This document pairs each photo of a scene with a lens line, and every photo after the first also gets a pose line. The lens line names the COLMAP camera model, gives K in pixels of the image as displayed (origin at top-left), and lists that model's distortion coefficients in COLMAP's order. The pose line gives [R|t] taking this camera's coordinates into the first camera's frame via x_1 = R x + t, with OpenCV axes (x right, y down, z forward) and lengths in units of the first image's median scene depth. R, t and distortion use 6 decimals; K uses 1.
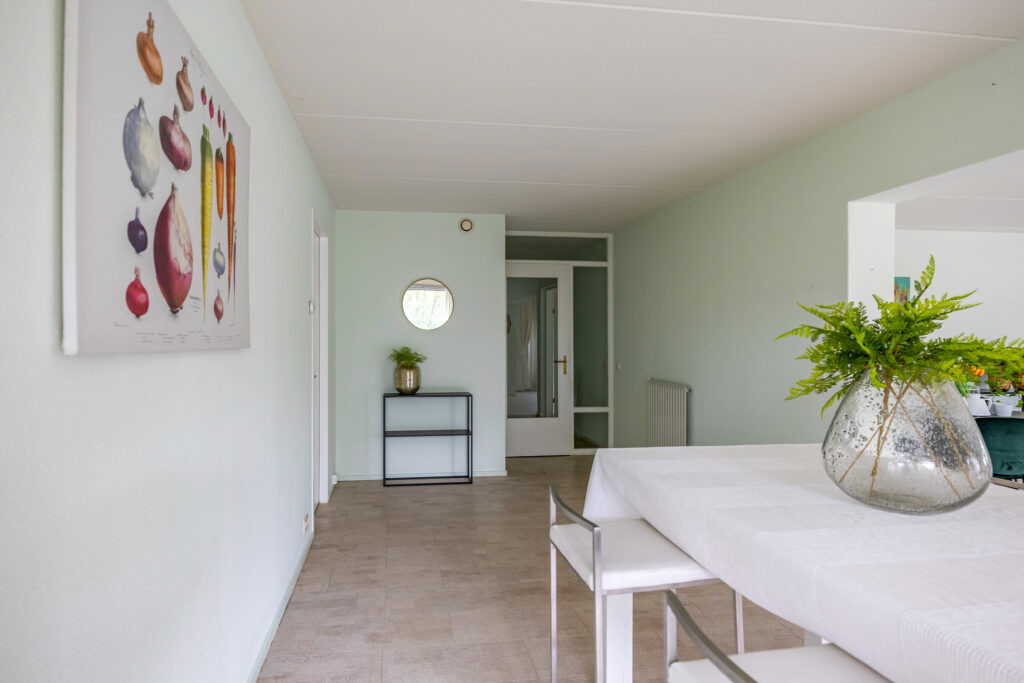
lens RADIAL K [[594.7, 0, 477.4], [0, 594.7, 342.3], [0, 0, 1]] dist [0.004021, 0.000287]
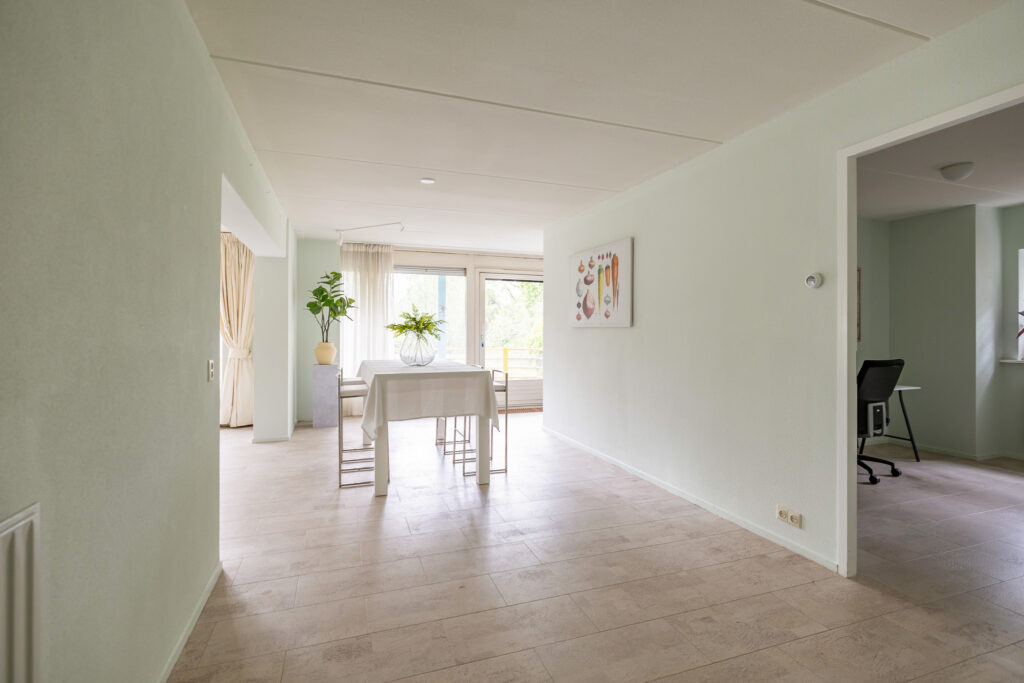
lens RADIAL K [[476.5, 0, 510.2], [0, 476.5, 334.6], [0, 0, 1]] dist [0.002688, 0.000134]
pose [[-0.978806, -0.000281, -0.204790, 0.175244], [-0.002708, 0.999929, 0.011574, 0.006916], [0.204772, 0.011883, -0.978738, 0.980407]]
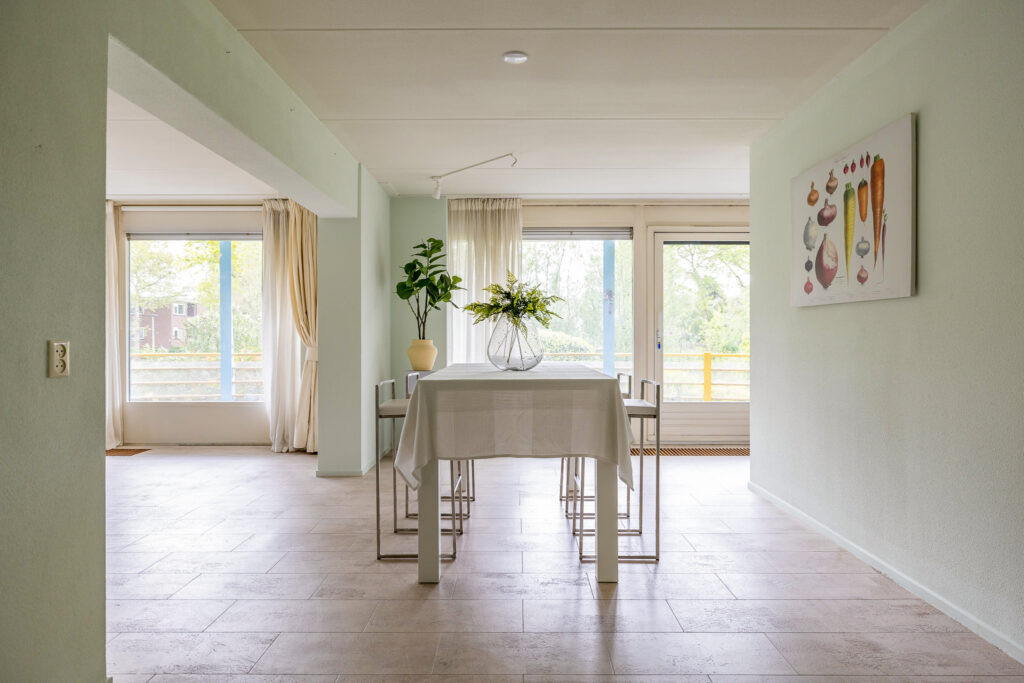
lens RADIAL K [[635.3, 0, 515.4], [0, 635.3, 339.4], [0, 0, 1]] dist [0.005432, -0.001048]
pose [[-0.990465, 0.002196, 0.137745, 0.081191], [0.003321, 0.999963, 0.007939, 0.029318], [-0.137722, 0.008320, -0.990436, 0.829596]]
